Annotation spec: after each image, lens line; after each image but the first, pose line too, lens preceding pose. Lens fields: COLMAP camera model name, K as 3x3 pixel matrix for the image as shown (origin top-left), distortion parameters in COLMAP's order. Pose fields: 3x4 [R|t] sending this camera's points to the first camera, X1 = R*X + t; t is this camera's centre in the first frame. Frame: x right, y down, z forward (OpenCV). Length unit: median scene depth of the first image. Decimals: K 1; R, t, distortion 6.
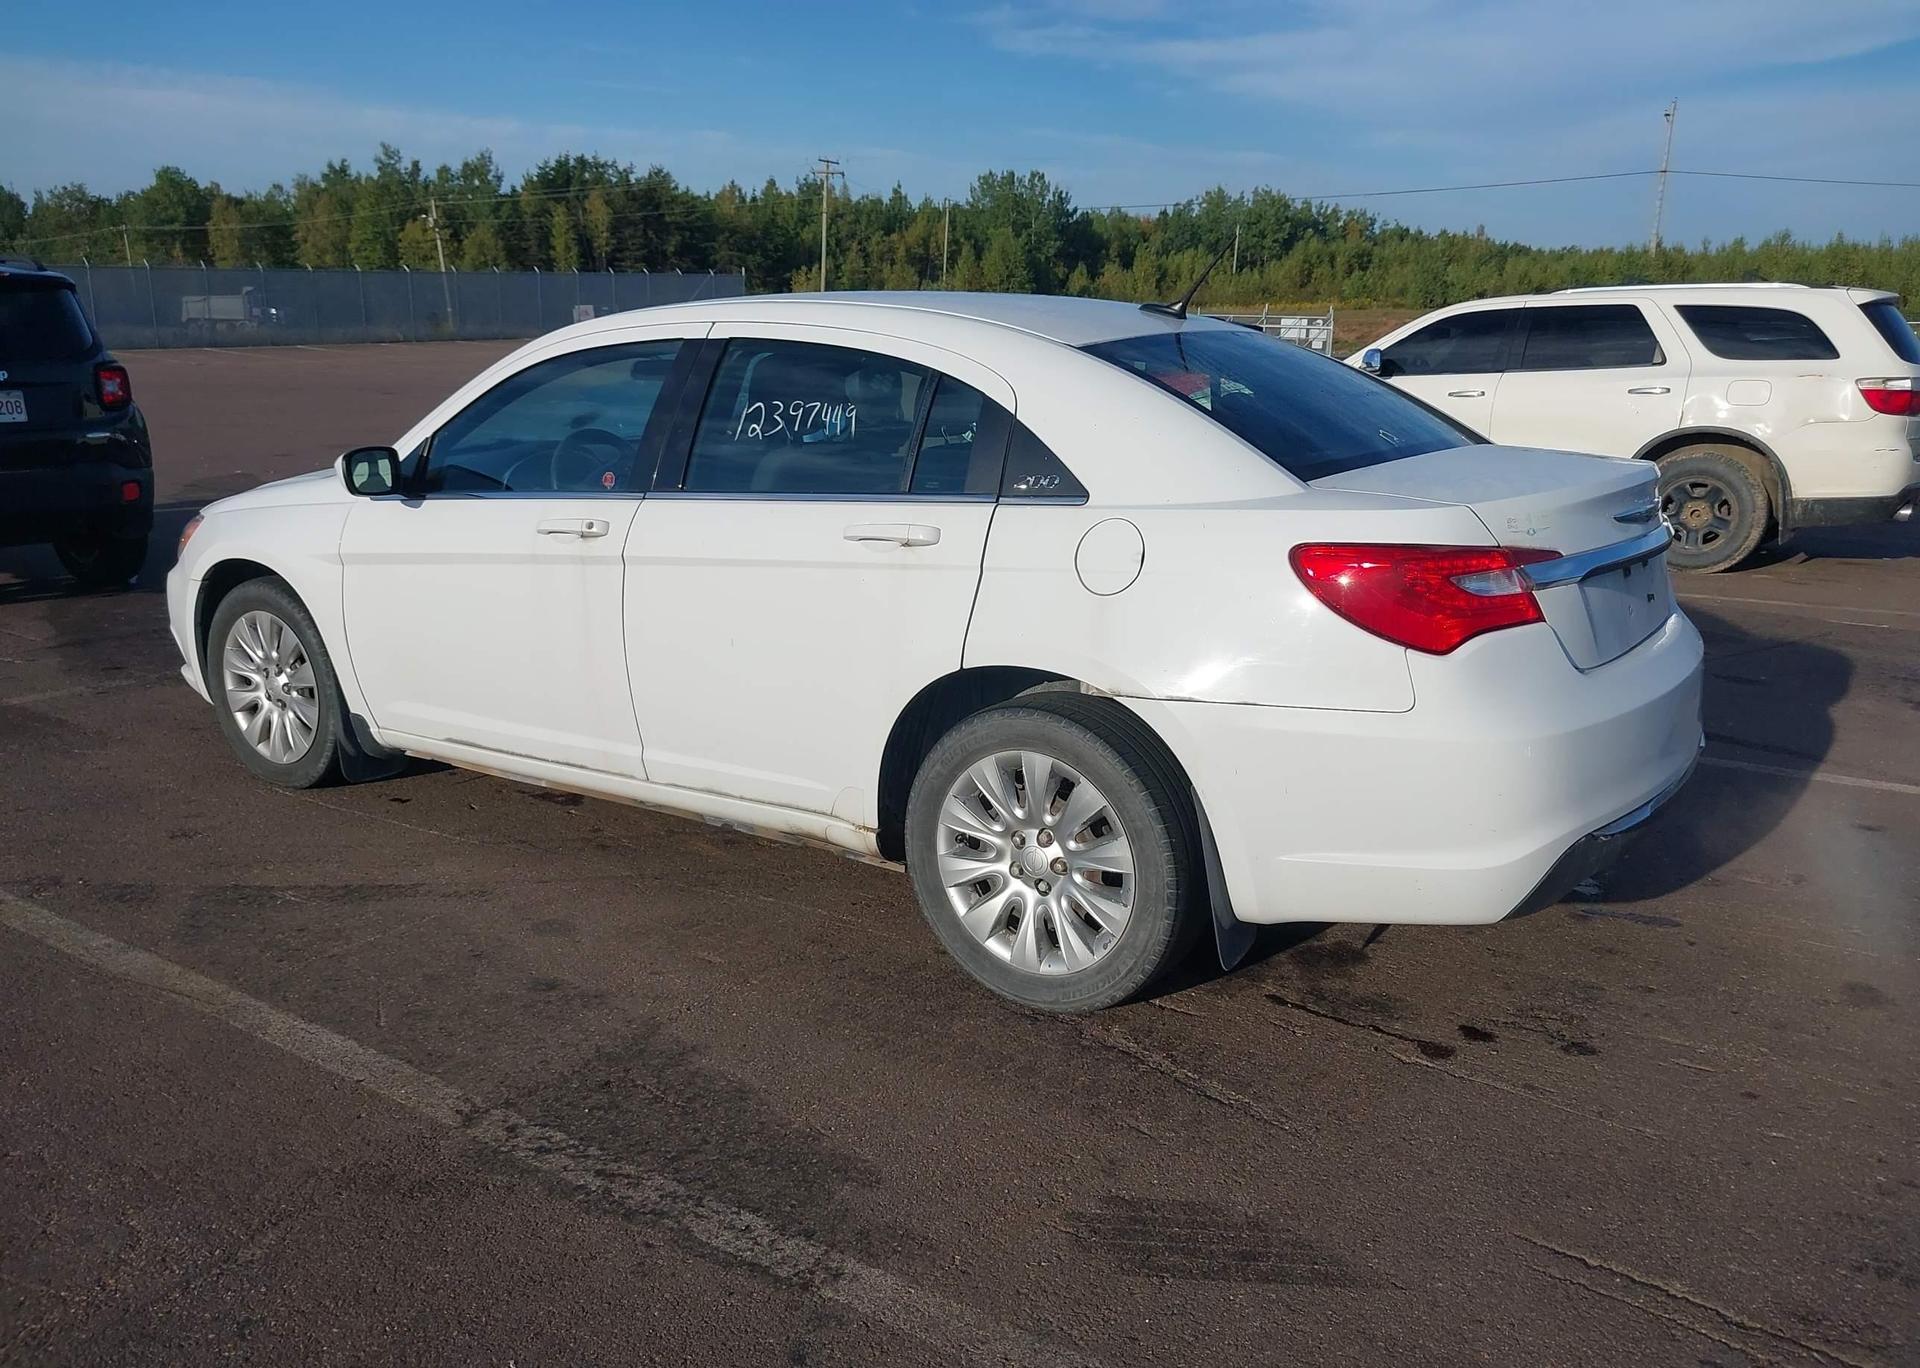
lens RADIAL K [[1519.3, 0, 954.5], [0, 1519.3, 701.5], [0, 0, 1]] dist [0.029353, -0.026330]
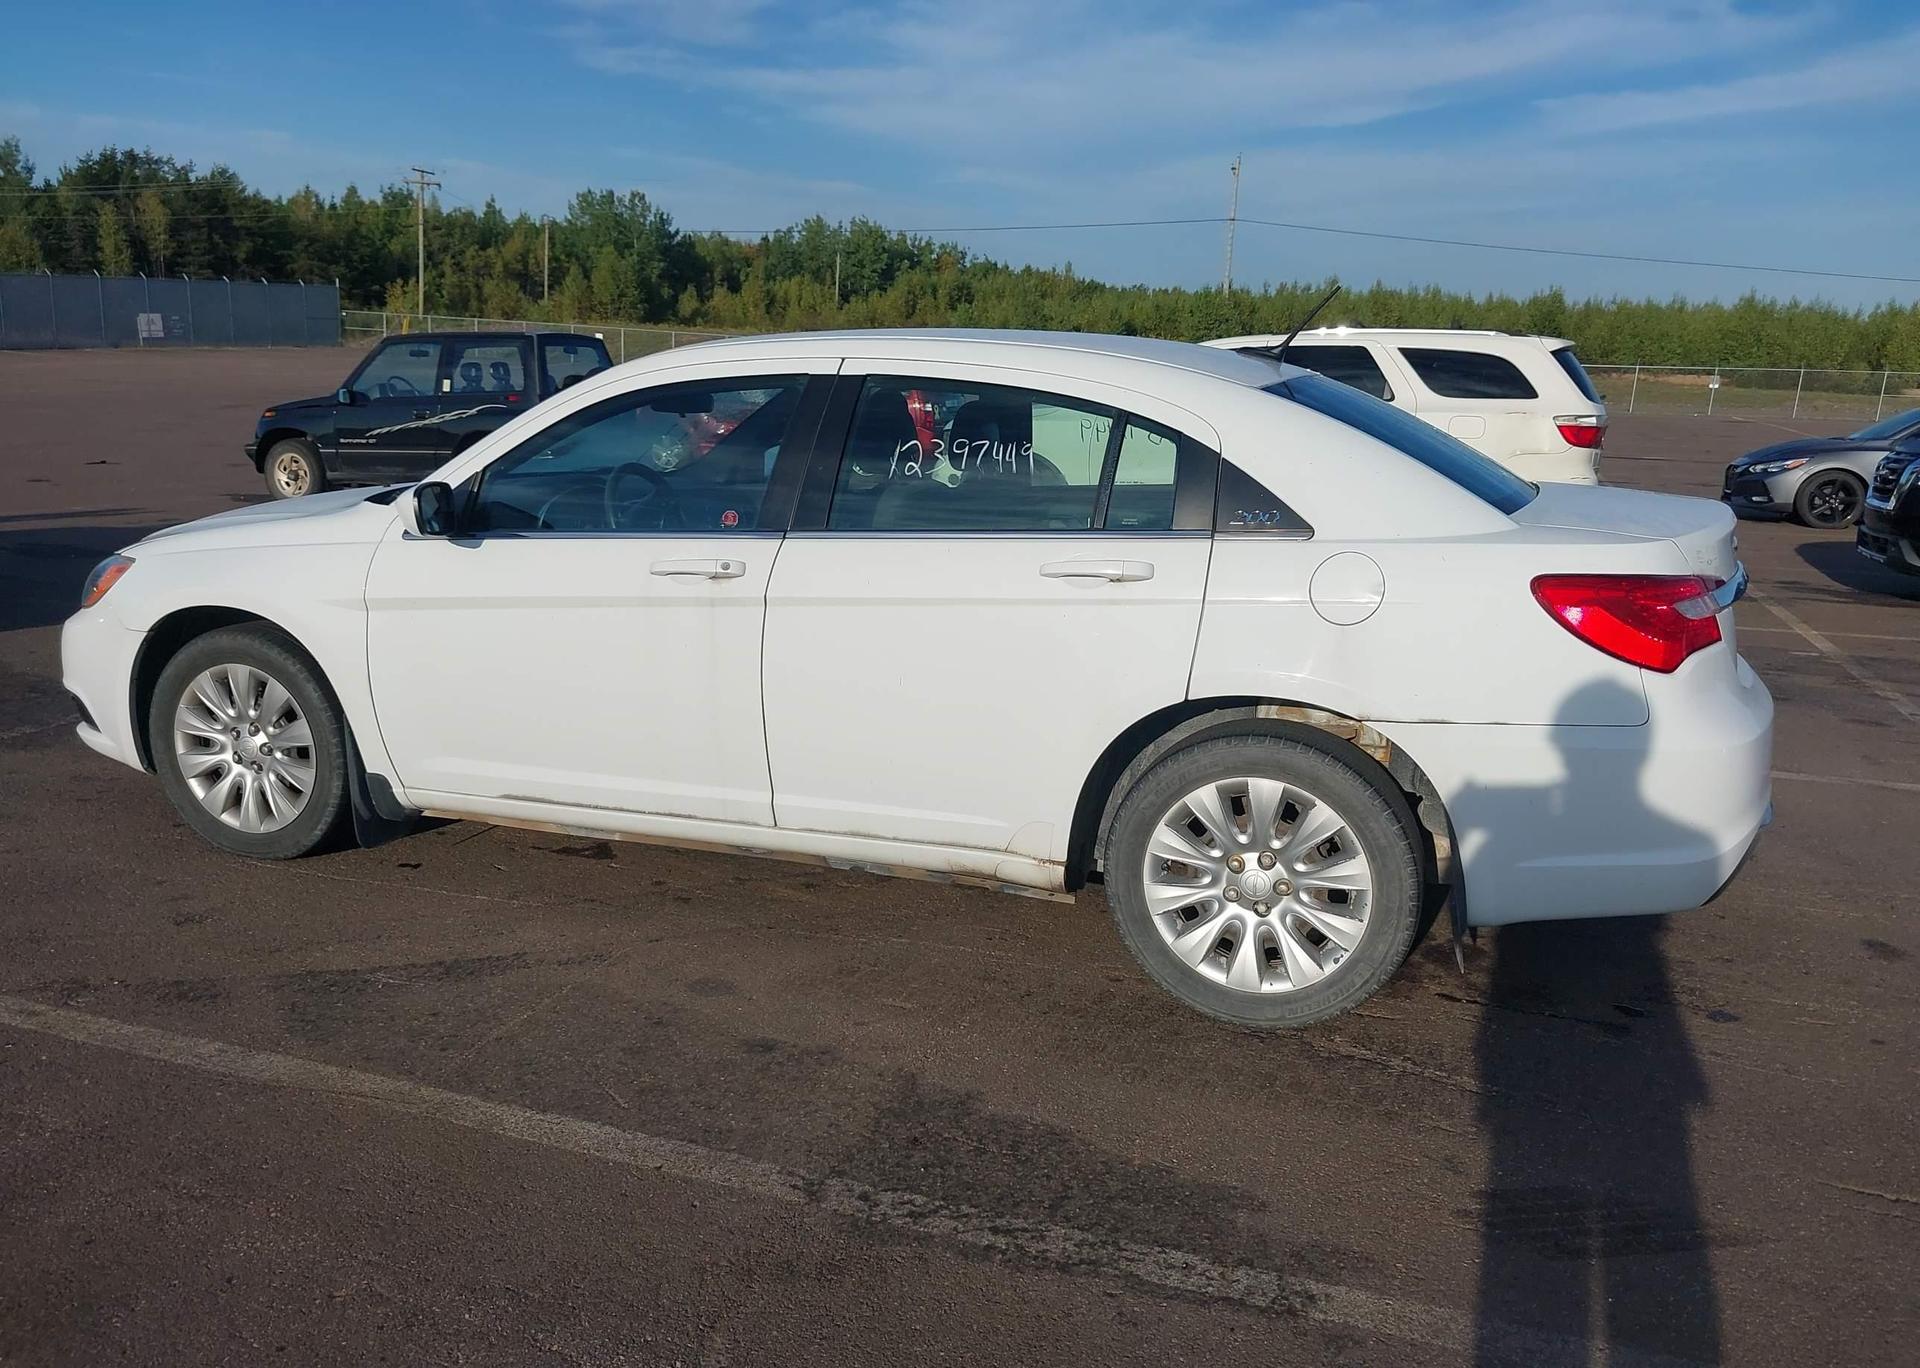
lens RADIAL K [[1519.3, 0, 953.0], [0, 1519.3, 689.3], [0, 0, 1]] dist [0.029353, -0.026330]
pose [[0.967091, -0.035744, 0.251908, -0.333423], [0.041287, 0.999007, -0.016751, -0.015099], [-0.251059, 0.026600, 0.967606, 0.034631]]
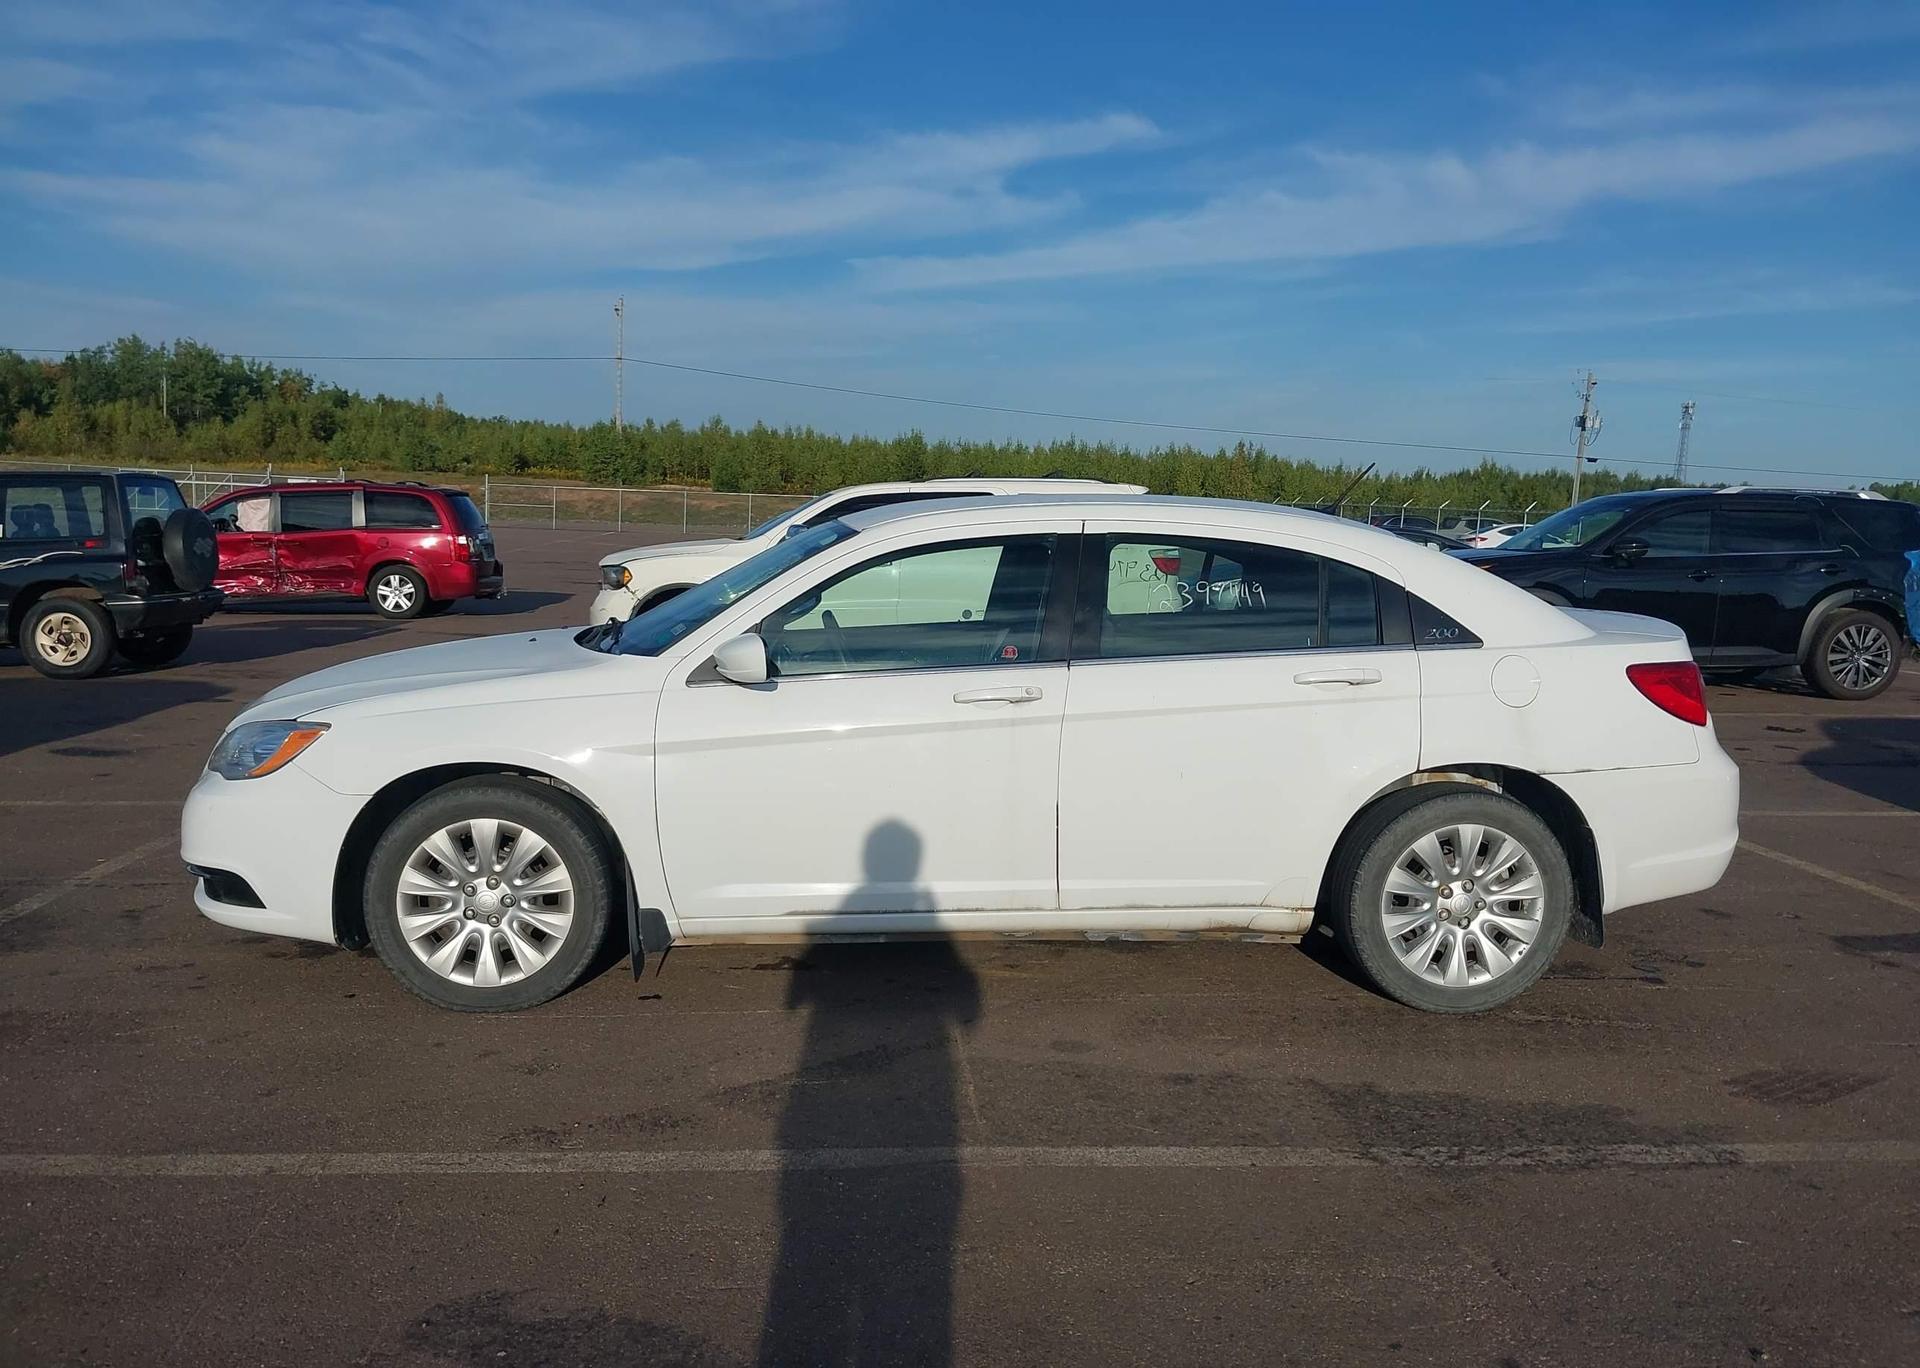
lens RADIAL K [[1519.3, 0, 958.1], [0, 1519.3, 687.2], [0, 0, 1]] dist [0.029353, -0.026330]
pose [[0.782052, -0.062630, 0.620058, -0.957492], [0.131111, 0.989205, -0.065448, -0.049117], [-0.609265, 0.132480, 0.781822, 0.134060]]
